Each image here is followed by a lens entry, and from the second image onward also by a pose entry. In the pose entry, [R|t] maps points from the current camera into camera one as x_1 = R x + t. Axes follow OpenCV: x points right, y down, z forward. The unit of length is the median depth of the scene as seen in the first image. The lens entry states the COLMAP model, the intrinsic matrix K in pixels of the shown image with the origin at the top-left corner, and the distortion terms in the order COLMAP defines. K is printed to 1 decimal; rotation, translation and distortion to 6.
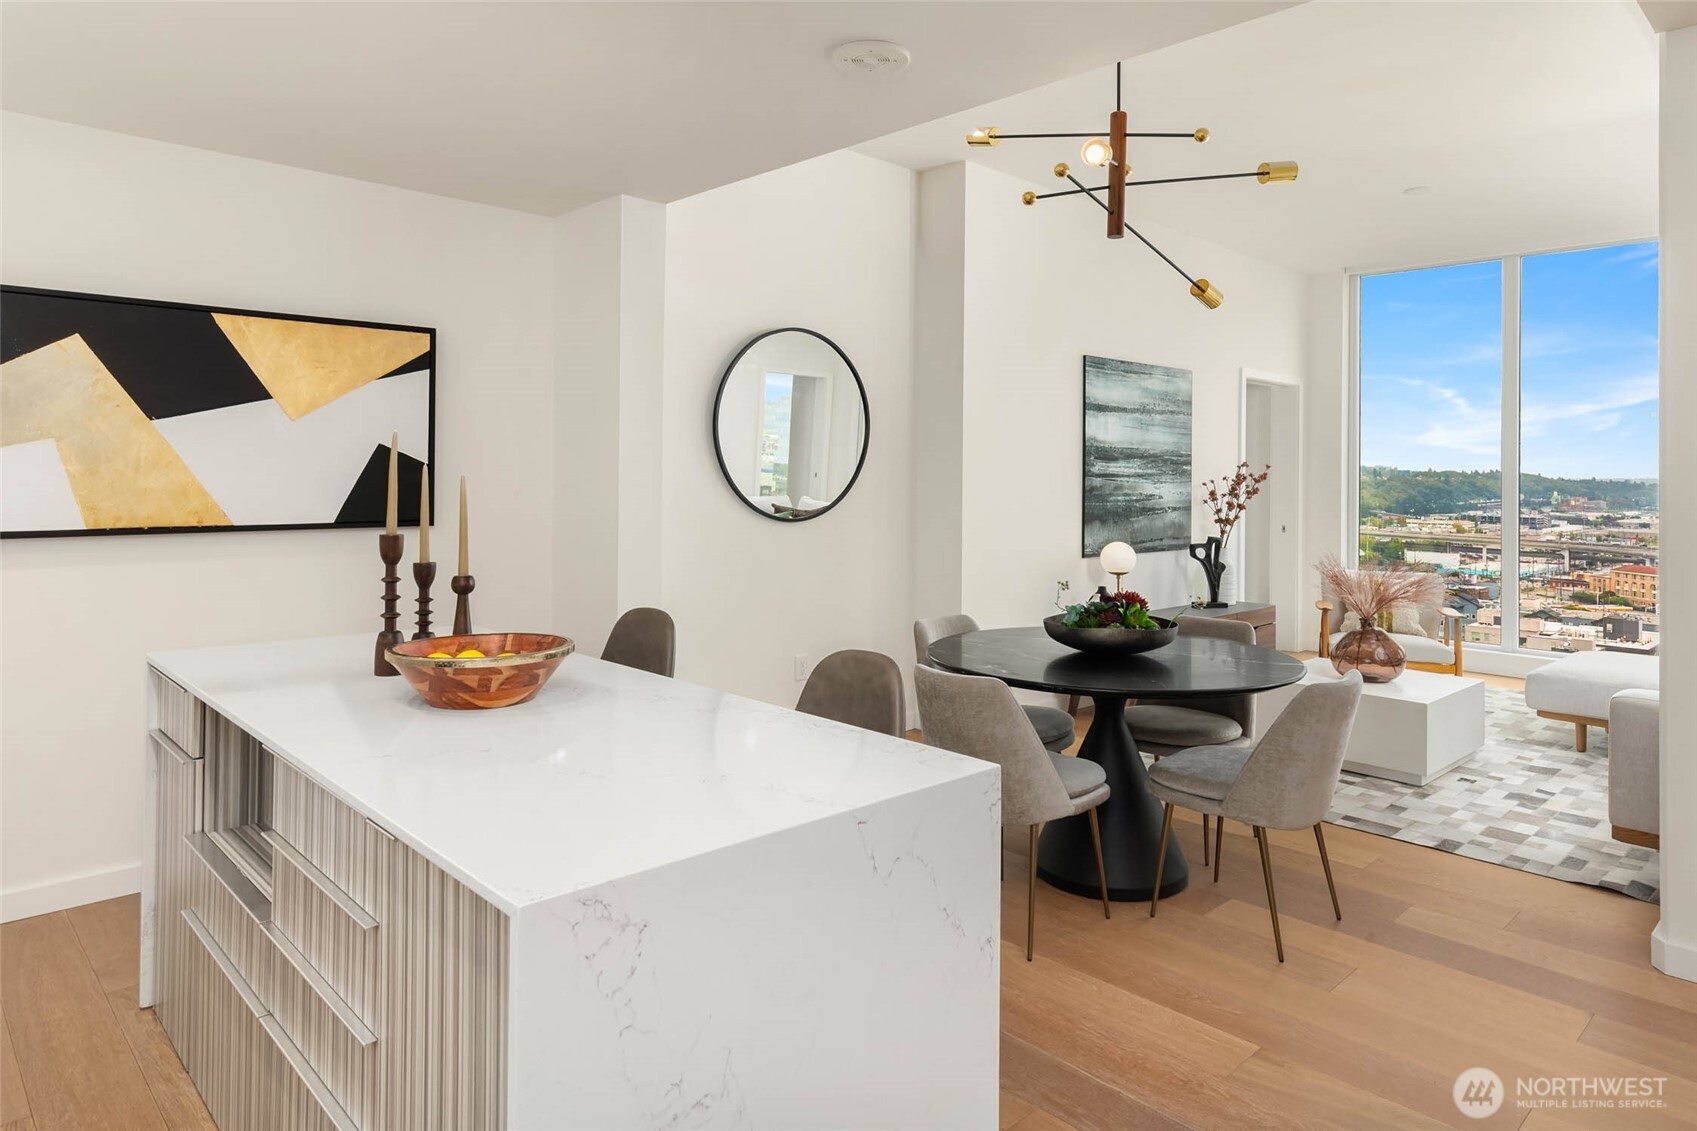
lens RADIAL K [[1028.8, 0, 859.0], [0, 1028.8, 466.9], [0, 0, 1]] dist [-0.001366, 0.006297]
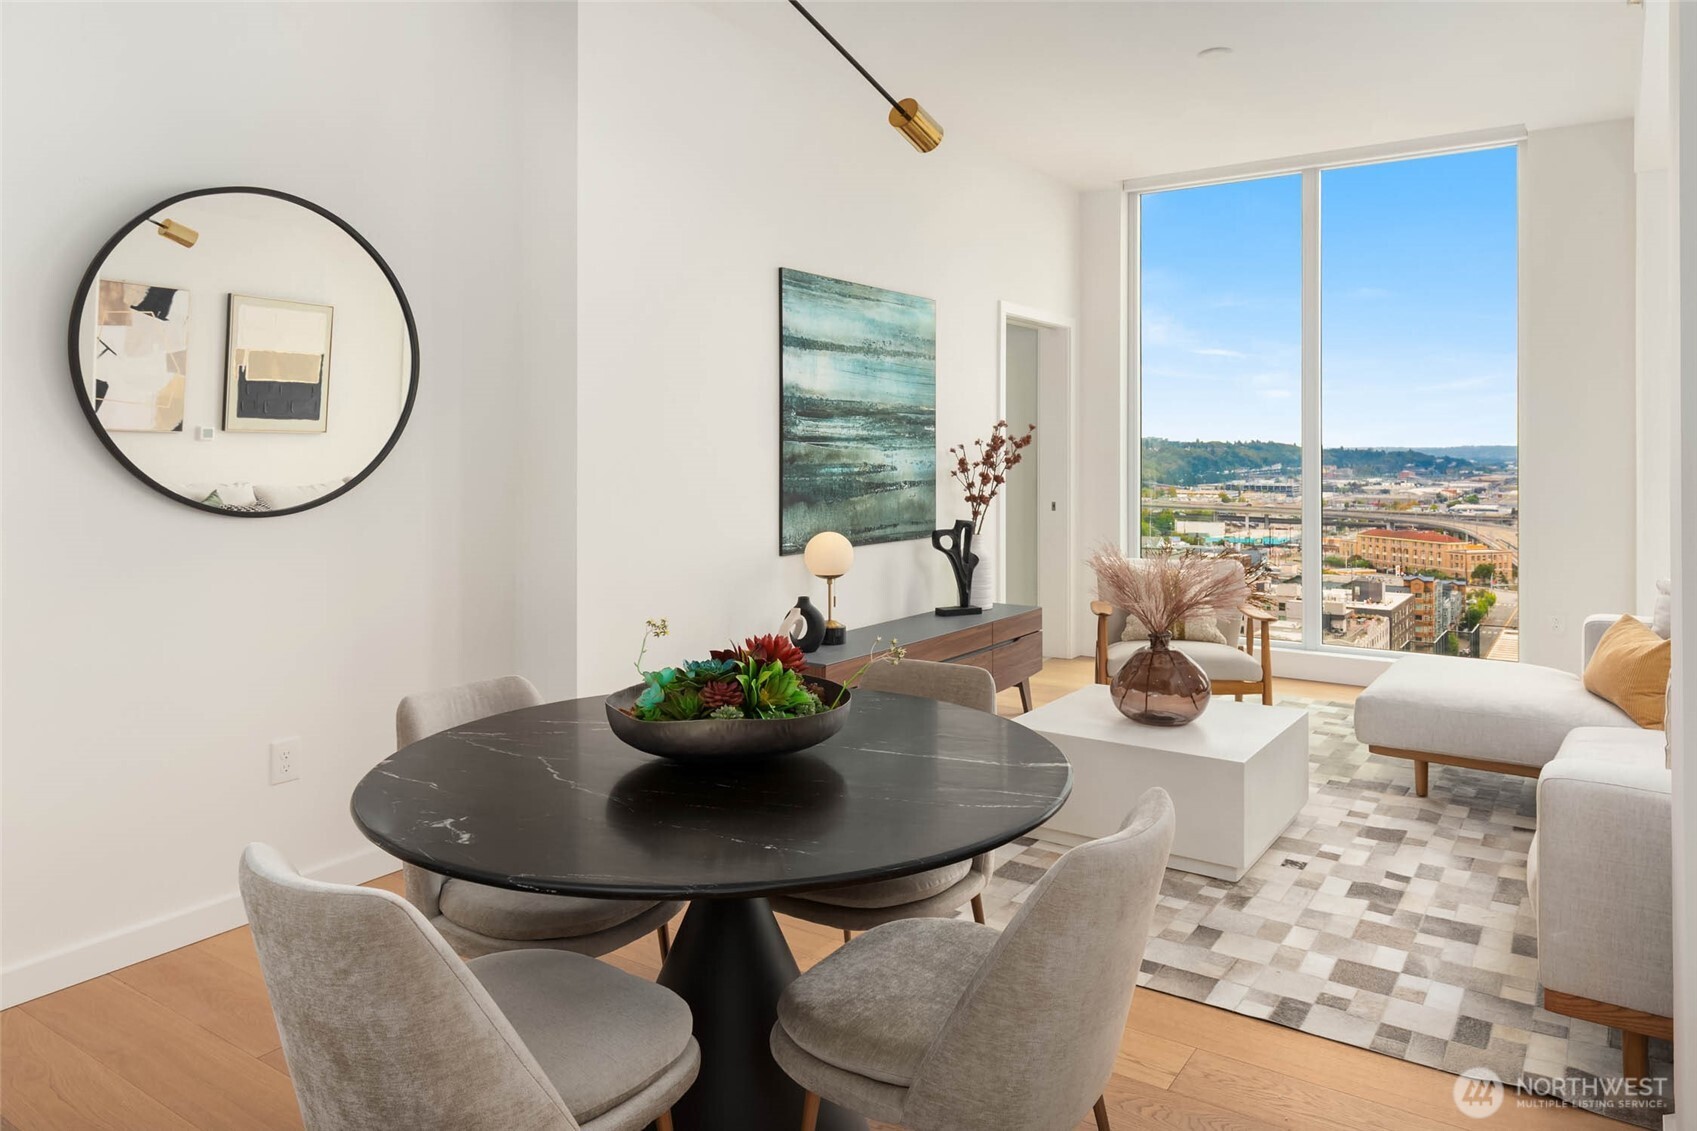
lens RADIAL K [[1111.2, 0, 845.9], [0, 1111.2, 463.6], [0, 0, 1]] dist [0.009592, -0.008929]
pose [[0.979958, -0.014654, 0.198666, 0.109870], [0.010896, 0.999741, 0.019997, 0.010468], [-0.198907, -0.017432, 0.979863, 0.244236]]
